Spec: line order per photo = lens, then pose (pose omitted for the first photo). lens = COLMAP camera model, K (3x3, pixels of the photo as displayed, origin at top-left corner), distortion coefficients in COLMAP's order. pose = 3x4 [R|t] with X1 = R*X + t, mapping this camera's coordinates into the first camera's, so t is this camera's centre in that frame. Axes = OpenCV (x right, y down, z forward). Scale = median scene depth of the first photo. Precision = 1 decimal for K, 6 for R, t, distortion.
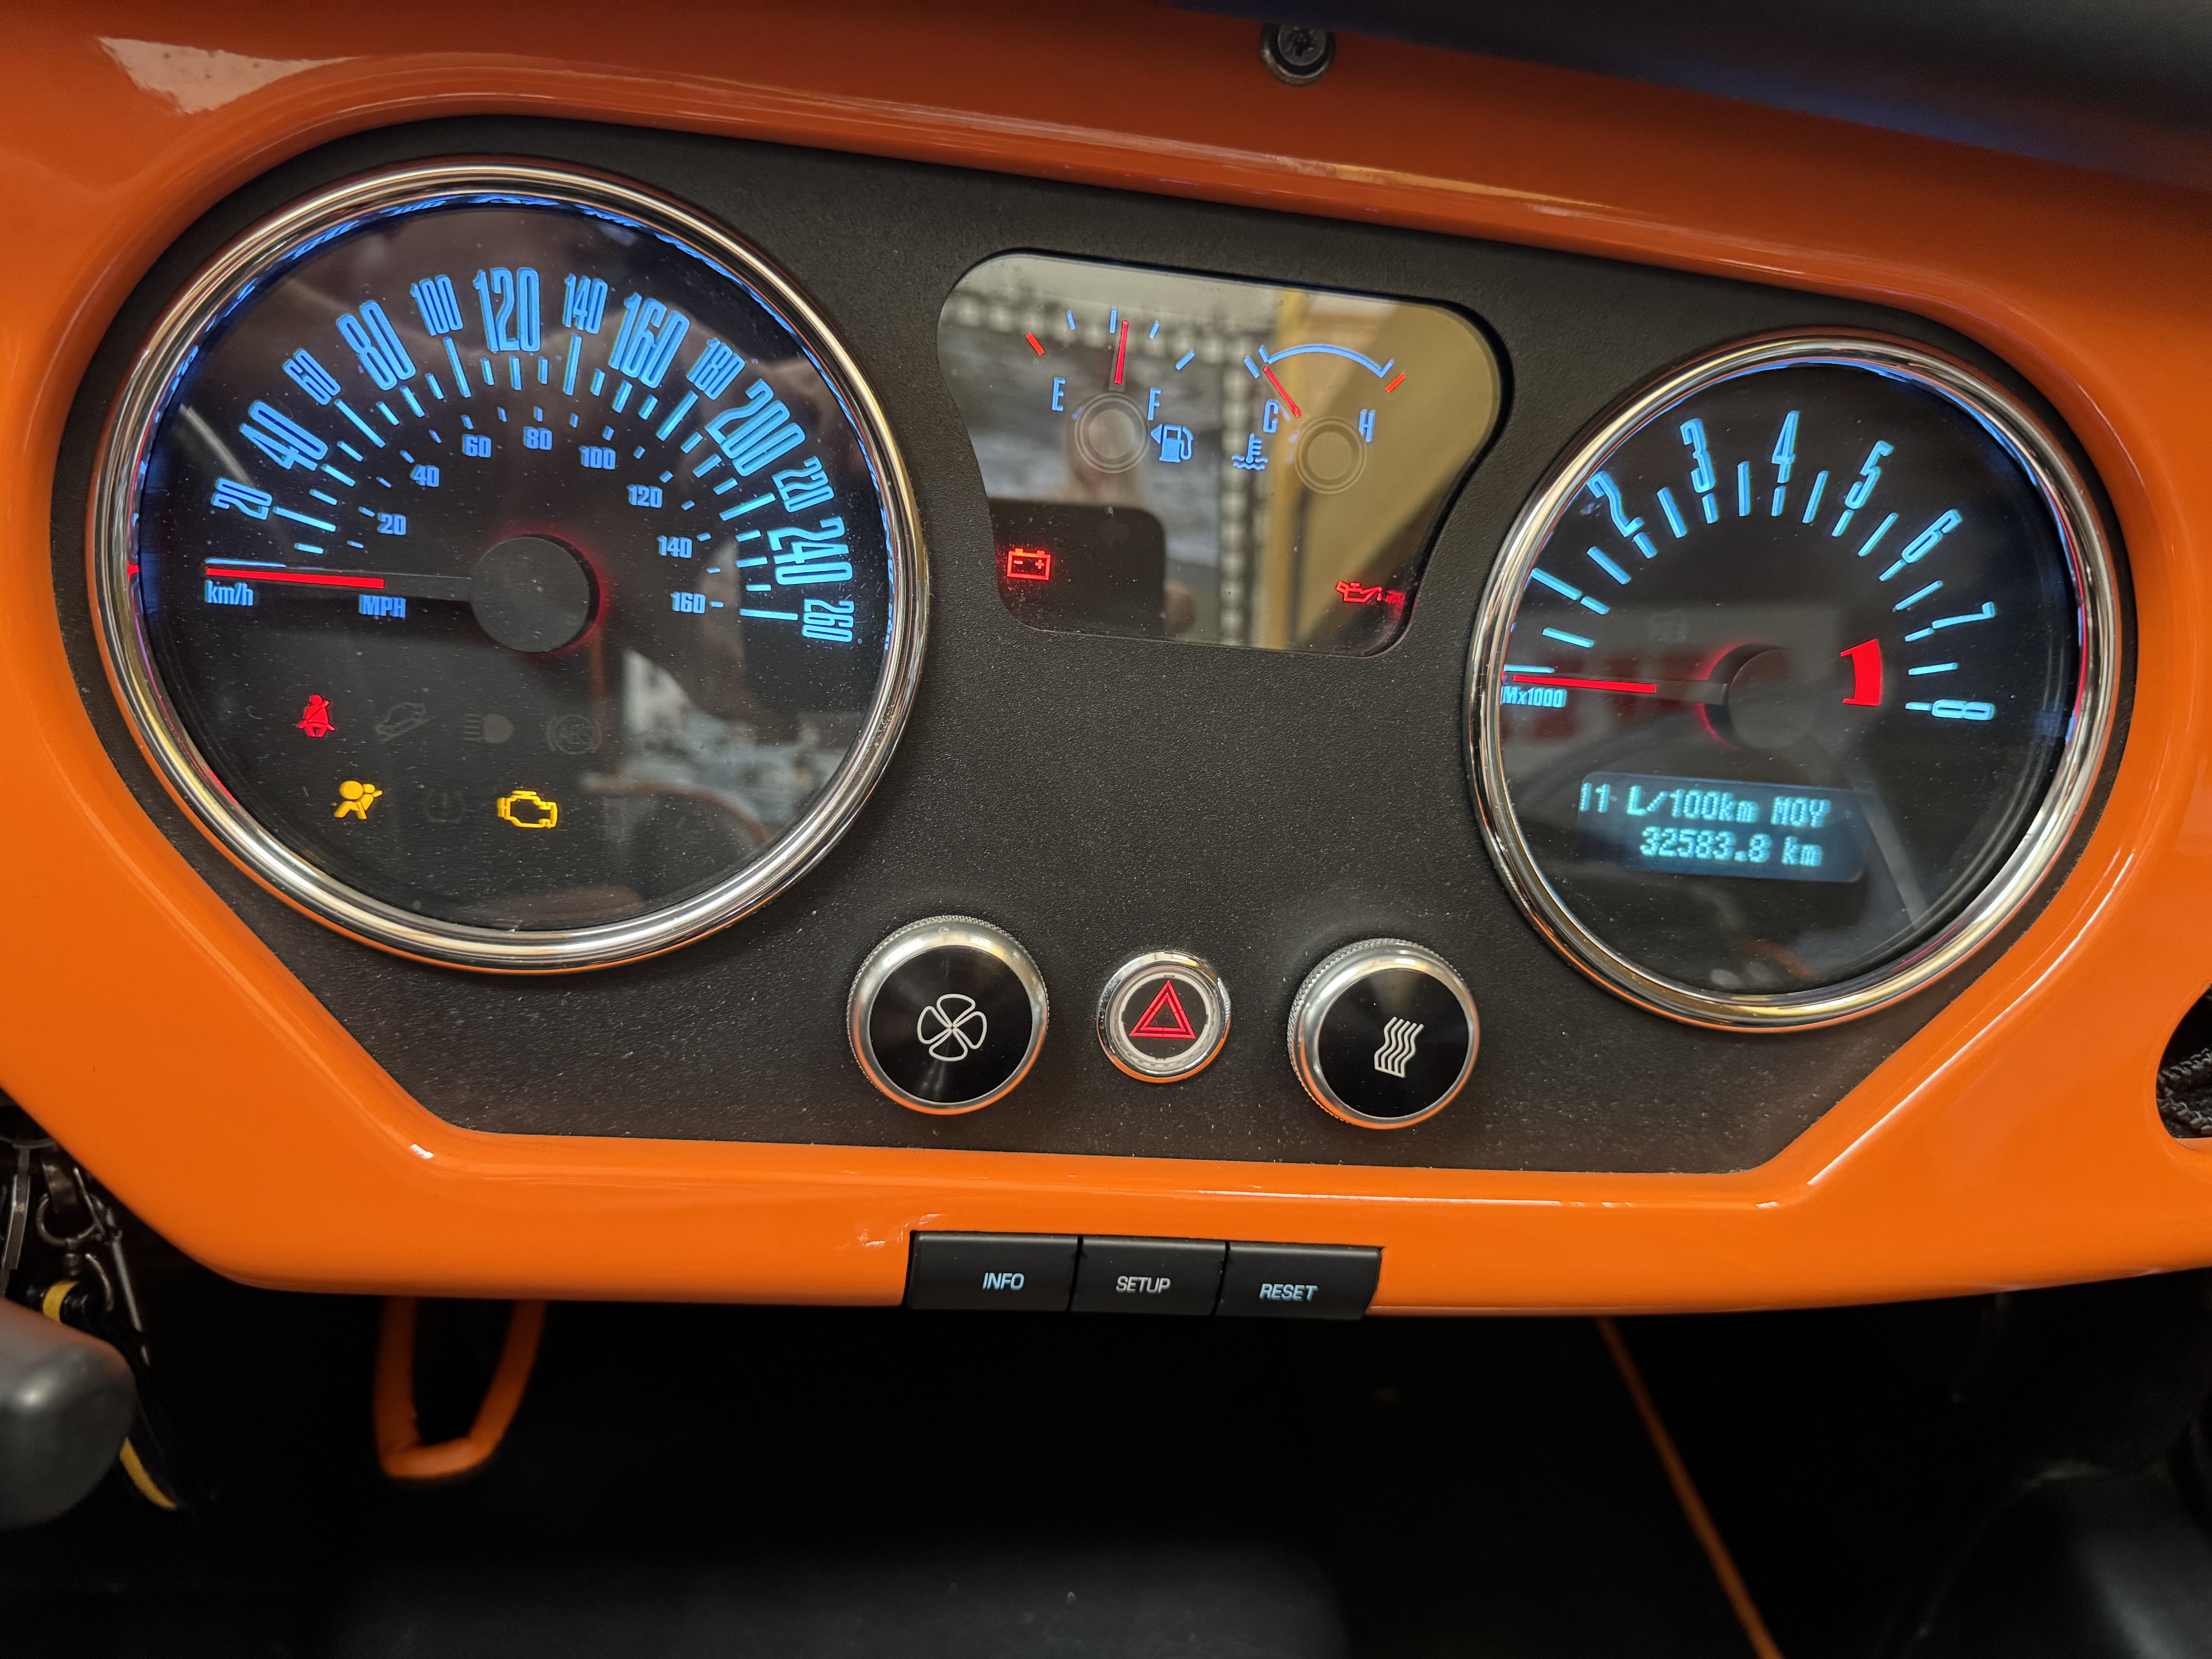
lens RADIAL K [[1570.9, 0, 1107.2], [0, 1570.9, 832.3], [0, 0, 1]] dist [0.002477, -0.003628]
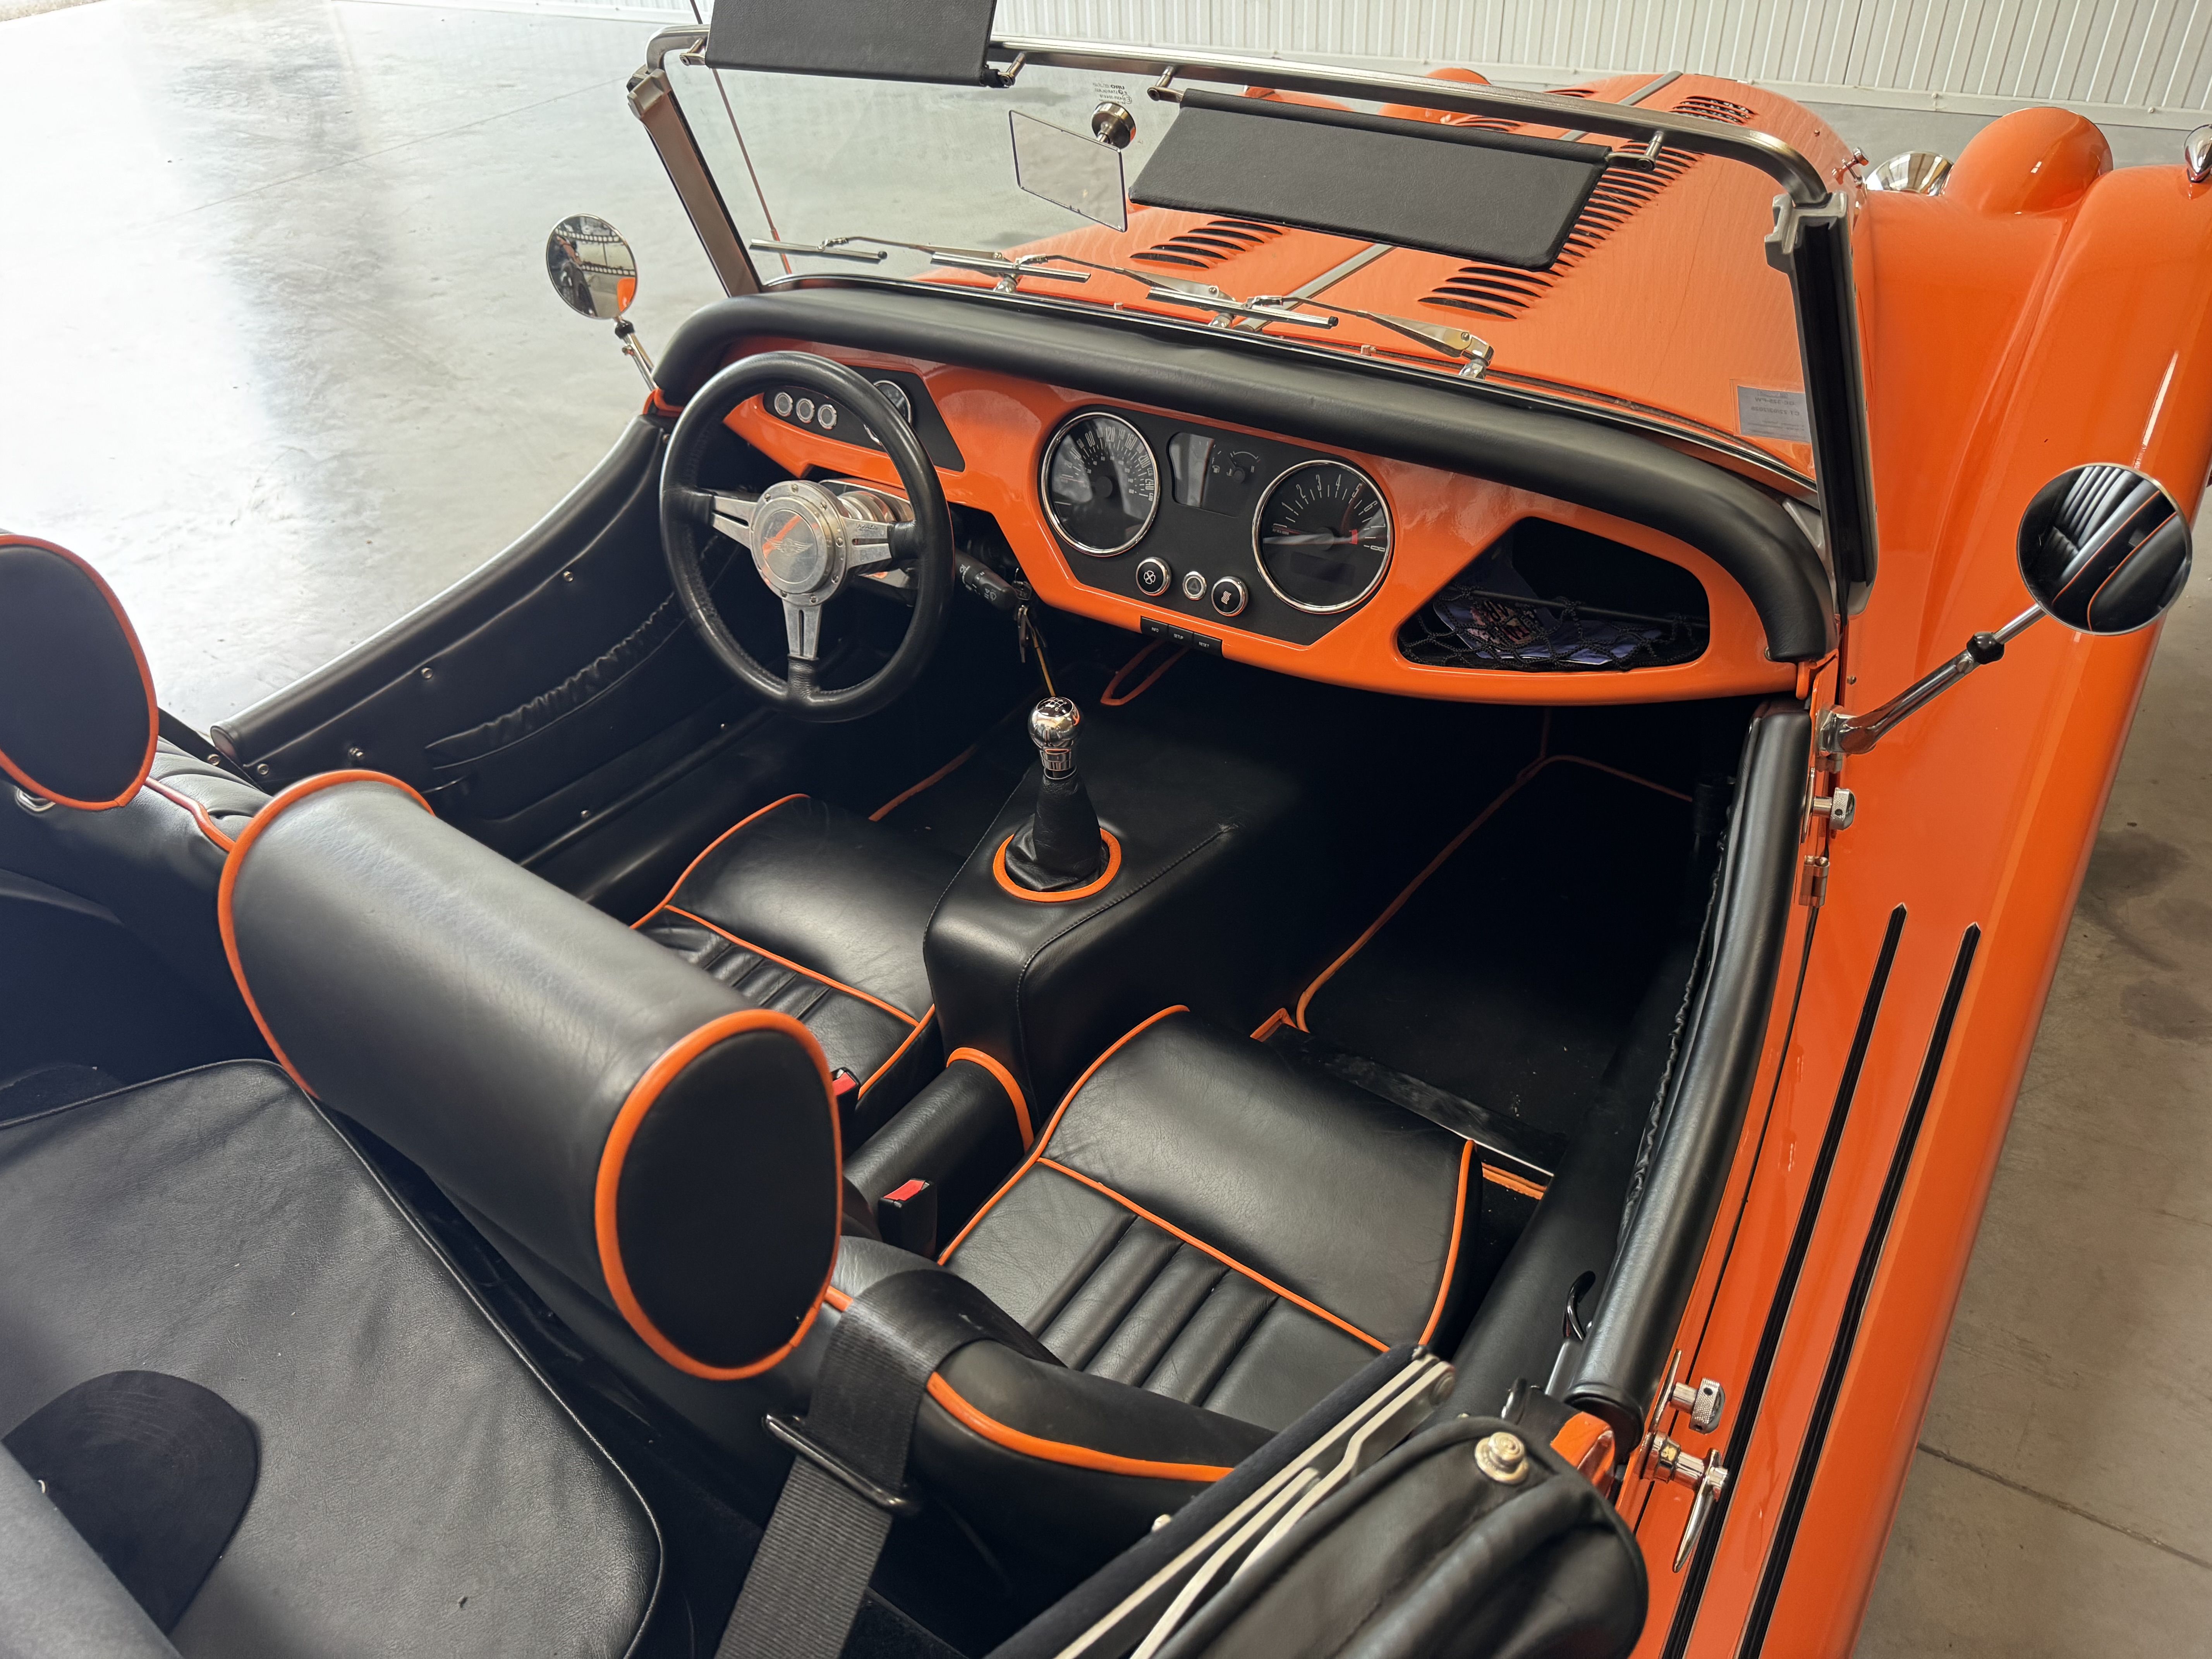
lens RADIAL K [[1570.9, 0, 1108.3], [0, 1570.9, 830.4], [0, 0, 1]] dist [0.002477, -0.003628]
pose [[0.755038, 0.243478, -0.608799, 3.055023], [-0.162427, 0.969013, 0.186096, -0.013332], [0.635244, -0.041625, 0.771189, -3.047938]]
